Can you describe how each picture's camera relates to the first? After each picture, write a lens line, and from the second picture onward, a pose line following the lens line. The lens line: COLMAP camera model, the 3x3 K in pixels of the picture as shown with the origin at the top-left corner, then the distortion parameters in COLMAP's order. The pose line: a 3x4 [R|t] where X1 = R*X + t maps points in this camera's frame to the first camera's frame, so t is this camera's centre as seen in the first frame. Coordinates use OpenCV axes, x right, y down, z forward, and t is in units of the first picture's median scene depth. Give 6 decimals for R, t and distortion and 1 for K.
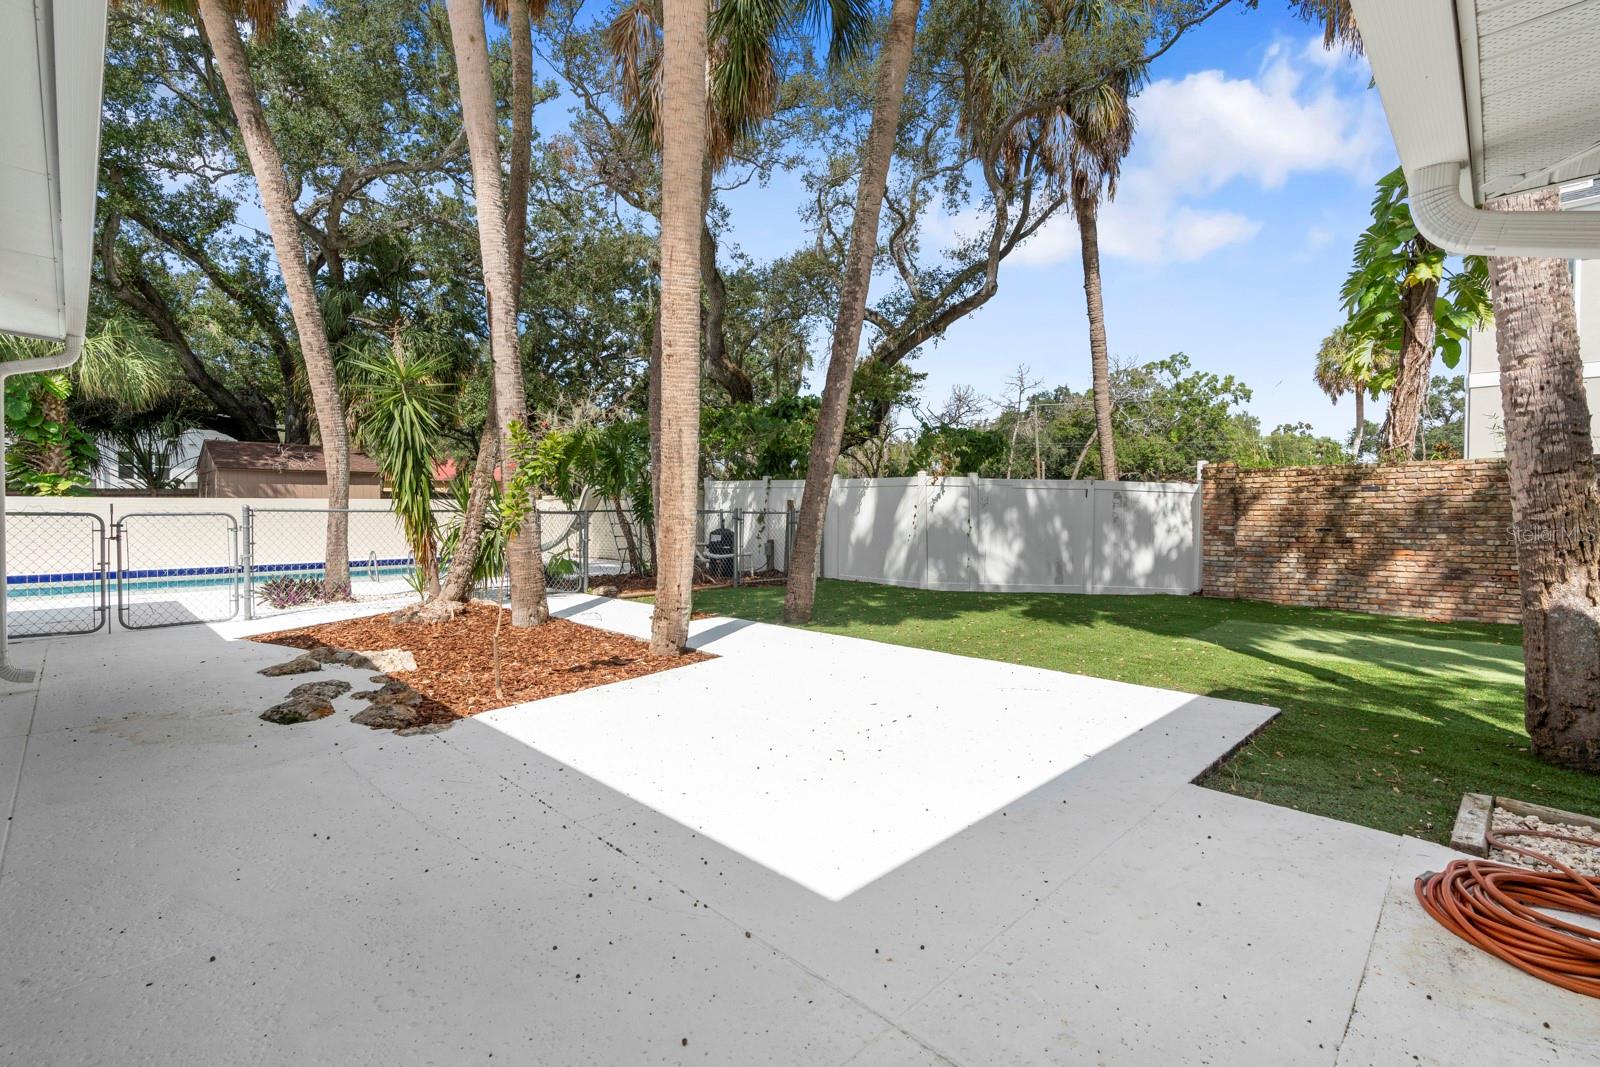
lens RADIAL K [[716.0, 0, 800.9], [0, 716.0, 526.1], [0, 0, 1]] dist [0.012861, 0.000450]
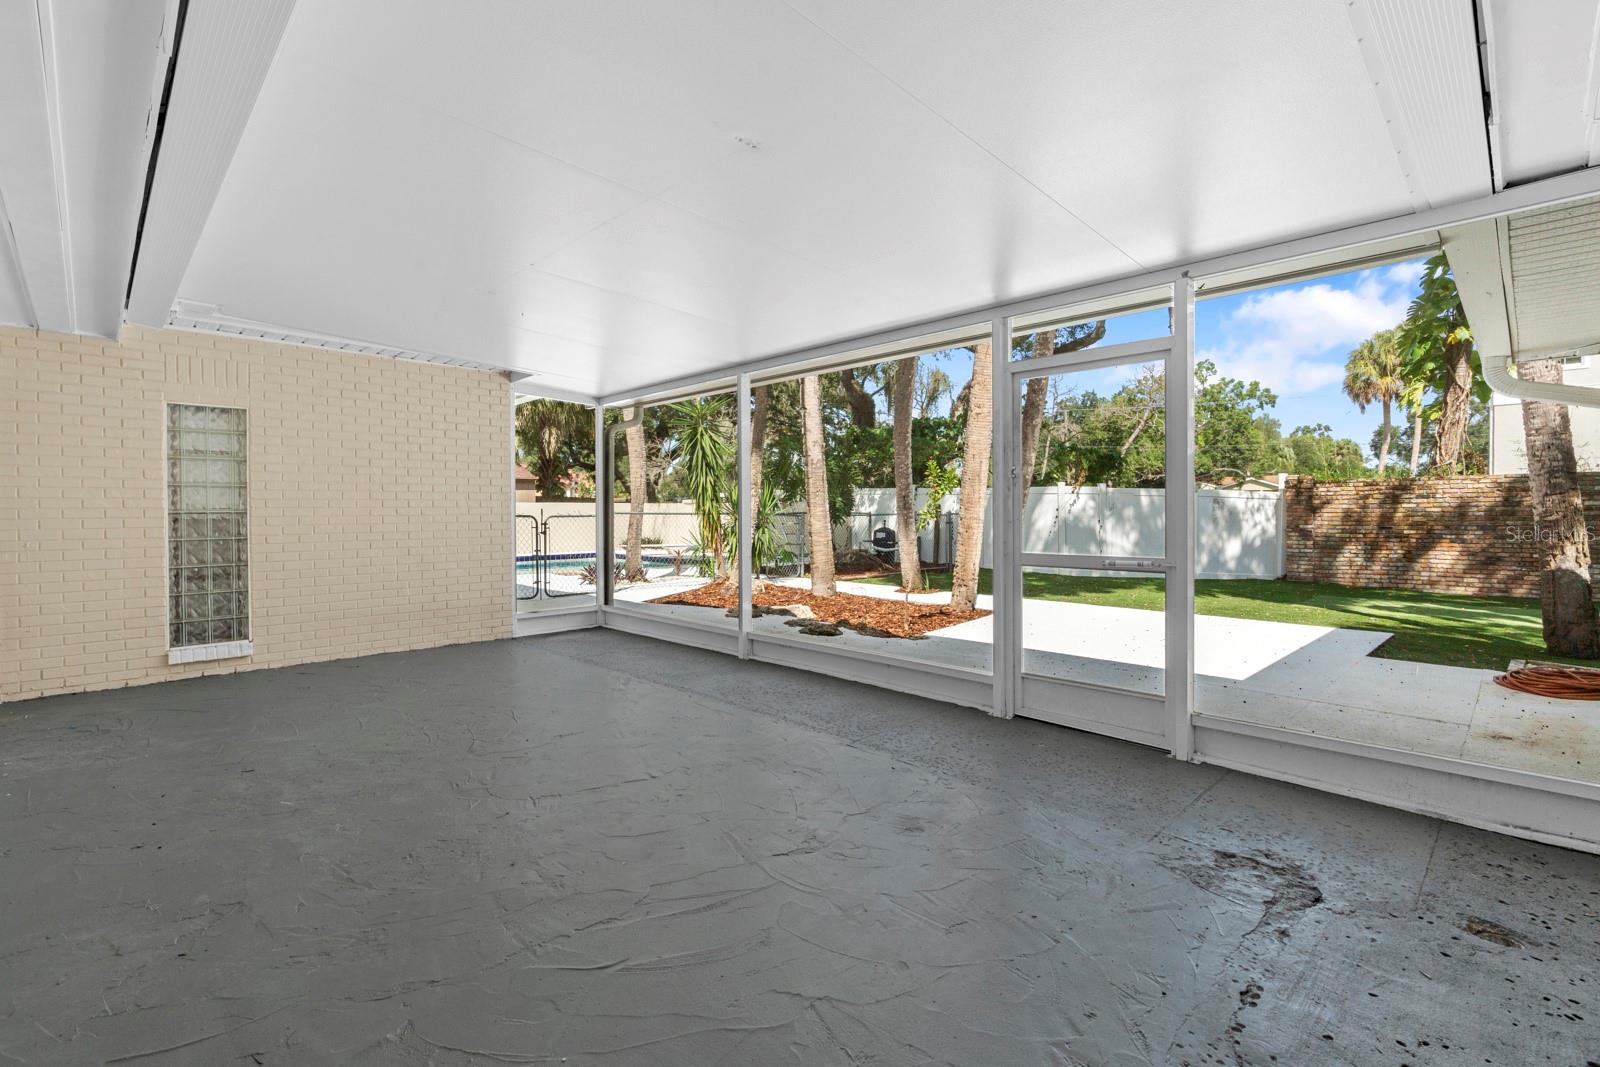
lens RADIAL K [[716.0, 0, 799.8], [0, 716.0, 517.9], [0, 0, 1]] dist [0.012861, 0.000450]
pose [[0.999901, -0.000084, -0.014052, -0.312936], [-0.000086, 0.999927, -0.012084, 0.003364], [0.014052, 0.012084, 0.999828, -0.317421]]
